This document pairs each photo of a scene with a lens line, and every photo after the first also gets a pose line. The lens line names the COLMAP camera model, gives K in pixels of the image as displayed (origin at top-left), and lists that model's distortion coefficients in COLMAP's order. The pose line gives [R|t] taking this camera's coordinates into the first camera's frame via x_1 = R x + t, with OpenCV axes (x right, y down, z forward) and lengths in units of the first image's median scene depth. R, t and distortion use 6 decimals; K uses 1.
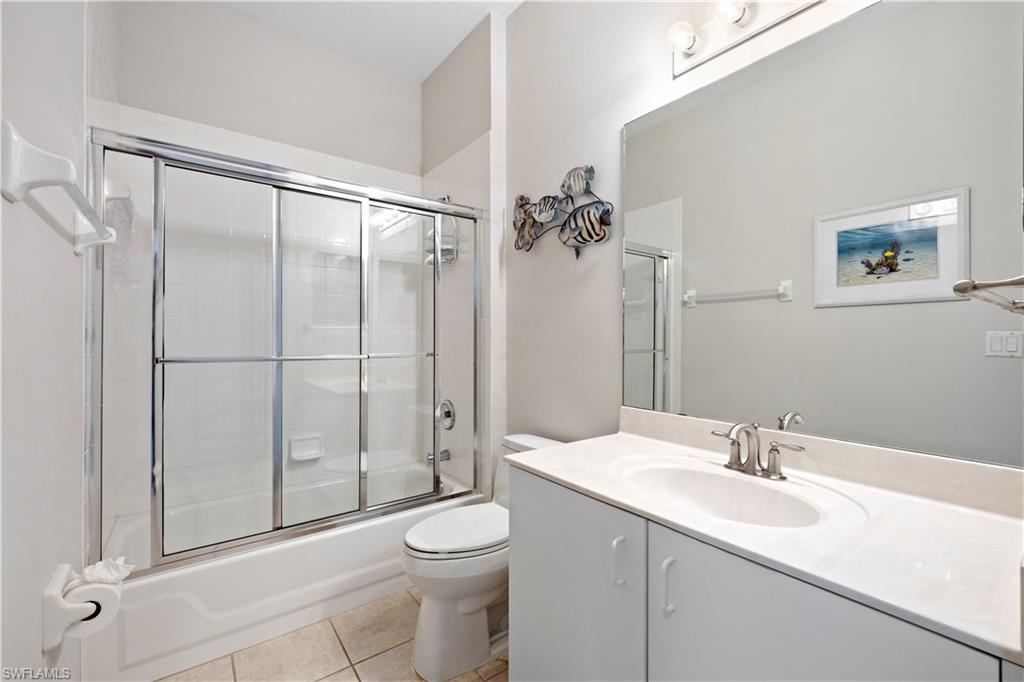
lens RADIAL K [[436.4, 0, 514.6], [0, 436.4, 343.3], [0, 0, 1]] dist [0.001272, 0.000055]
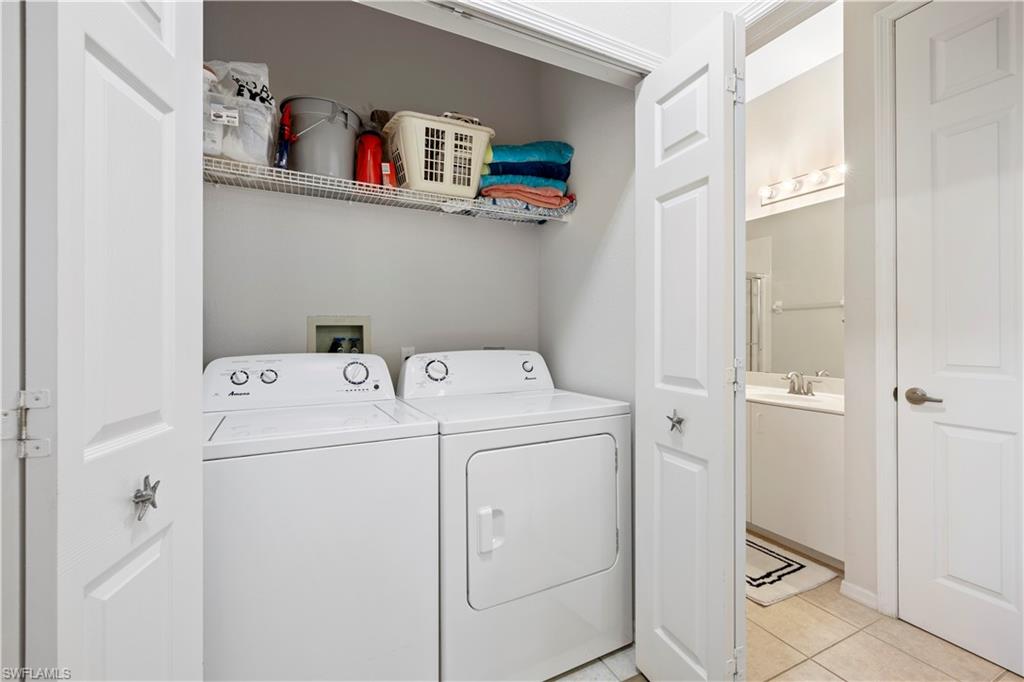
lens RADIAL K [[436.4, 0, 509.5], [0, 436.4, 338.6], [0, 0, 1]] dist [0.001272, 0.000055]
pose [[0.981965, -0.003692, -0.189024, -0.200453], [0.002728, 0.999982, -0.005358, 0.006419], [0.189041, 0.004745, 0.981958, -0.596242]]
